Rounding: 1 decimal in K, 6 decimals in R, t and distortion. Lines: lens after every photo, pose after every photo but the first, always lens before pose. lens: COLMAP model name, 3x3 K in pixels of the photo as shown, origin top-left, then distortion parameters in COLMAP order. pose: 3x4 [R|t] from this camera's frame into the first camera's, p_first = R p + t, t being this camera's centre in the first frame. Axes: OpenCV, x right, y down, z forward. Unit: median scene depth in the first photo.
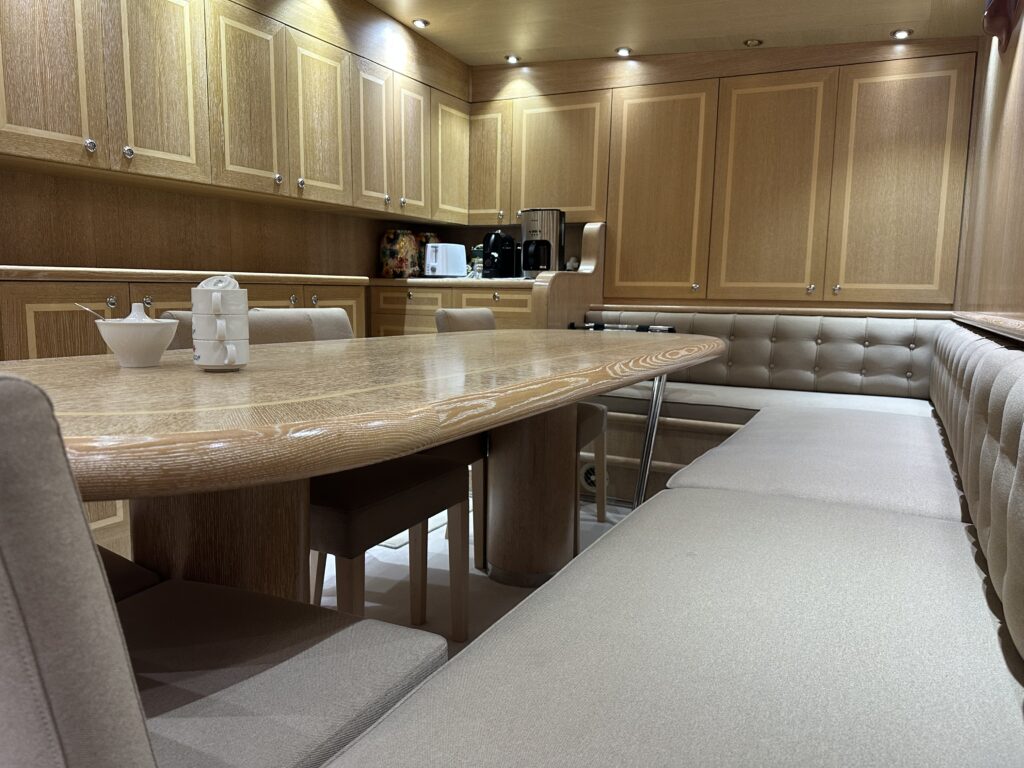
lens RADIAL K [[725.4, 0, 506.5], [0, 725.4, 386.0], [0, 0, 1]] dist [0.028368, -0.034043]
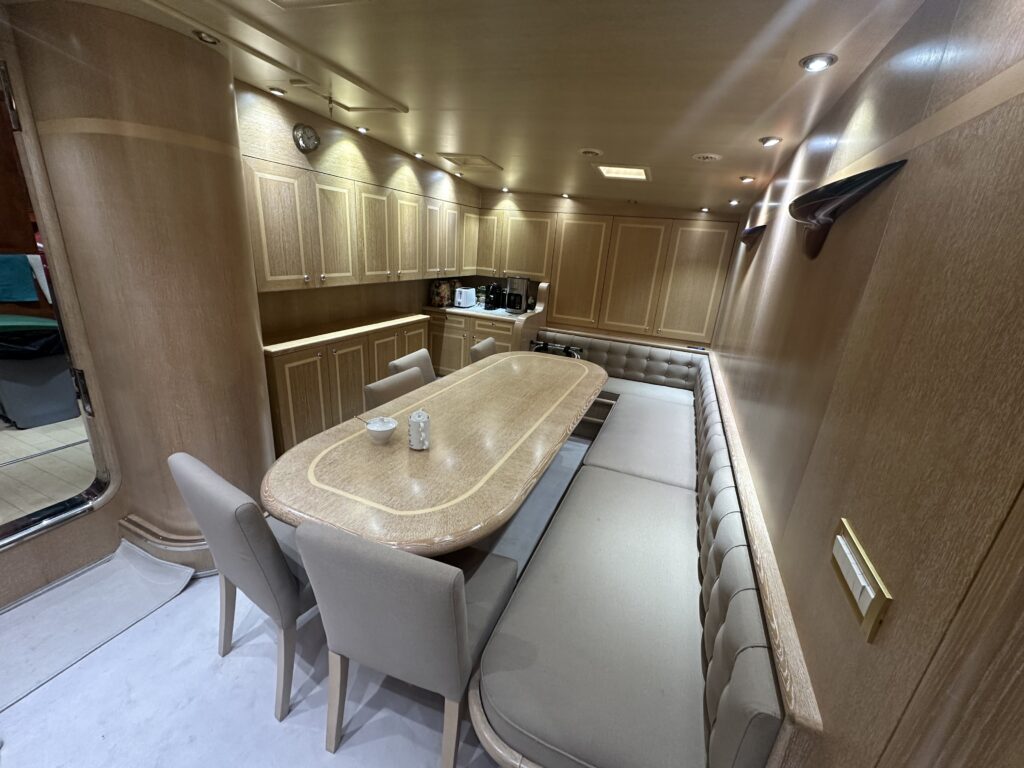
lens RADIAL K [[415.9, 0, 511.2], [0, 415.9, 384.1], [0, 0, 1]] dist [0.000000, 0.000144]
pose [[0.993573, 0.024415, 0.110525, -0.085716], [-0.045878, 0.979520, 0.196049, -0.183985], [-0.103475, -0.199860, 0.974345, -0.129986]]
